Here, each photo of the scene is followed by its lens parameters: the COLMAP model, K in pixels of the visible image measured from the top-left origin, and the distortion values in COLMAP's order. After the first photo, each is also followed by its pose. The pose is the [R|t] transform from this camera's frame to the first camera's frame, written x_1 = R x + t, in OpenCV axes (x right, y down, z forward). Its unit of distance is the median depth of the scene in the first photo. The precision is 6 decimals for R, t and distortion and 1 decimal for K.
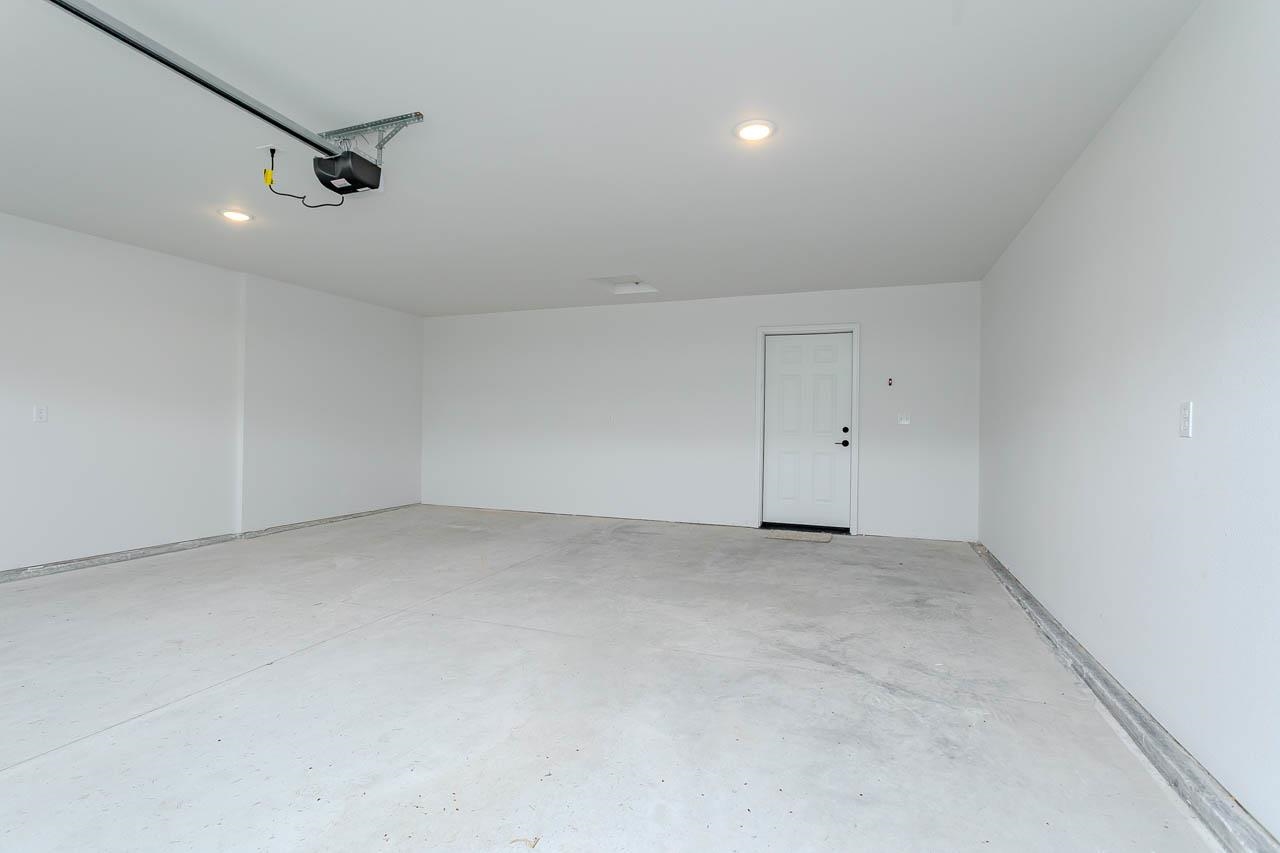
lens RADIAL K [[605.5, 0, 635.4], [0, 605.5, 425.8], [0, 0, 1]] dist [-0.000103, 0.000108]
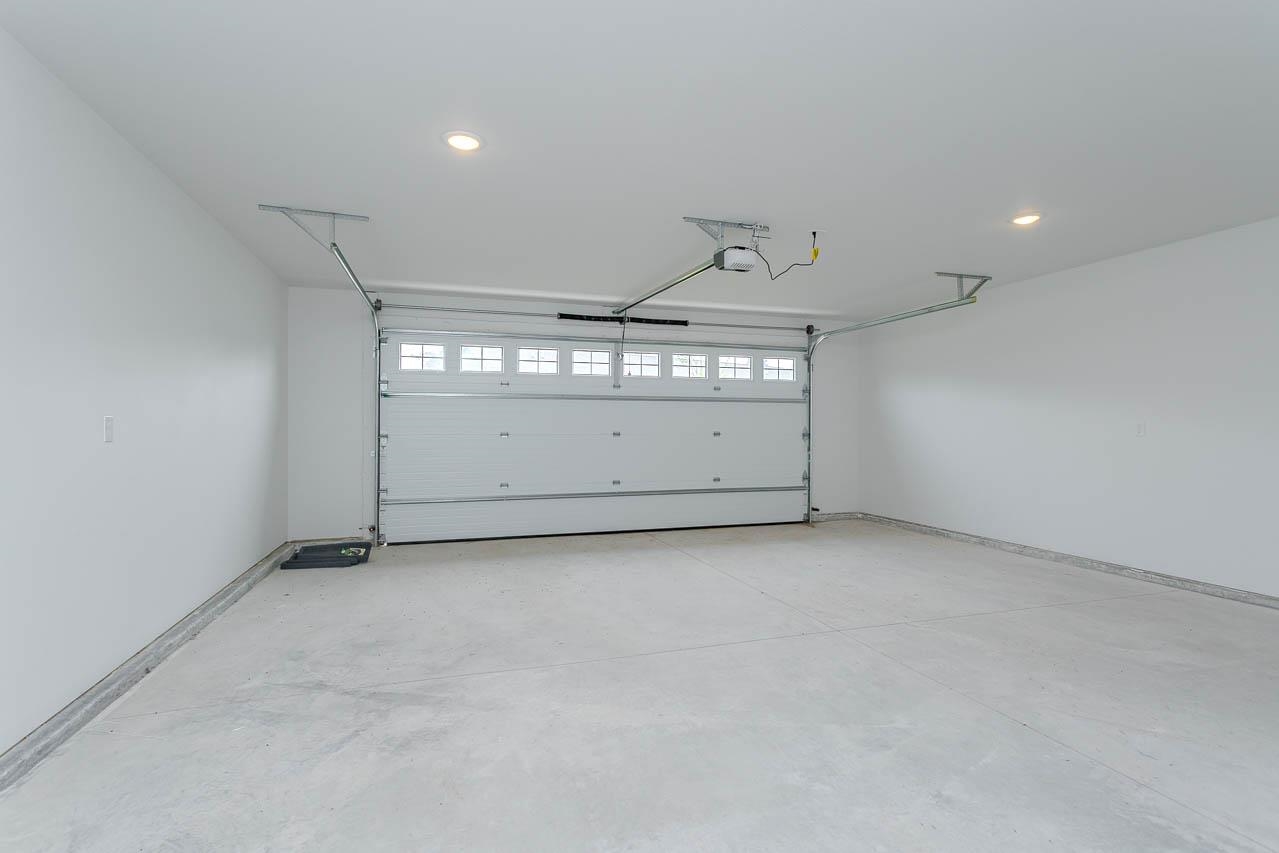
lens RADIAL K [[605.0, 0, 634.9], [0, 605.0, 425.8], [0, 0, 1]] dist [-0.000103, 0.000108]
pose [[-0.779561, -0.011669, -0.626218, 0.611975], [-0.009175, 0.999932, -0.007212, -0.013298], [0.626259, 0.000123, -0.779615, 2.008646]]
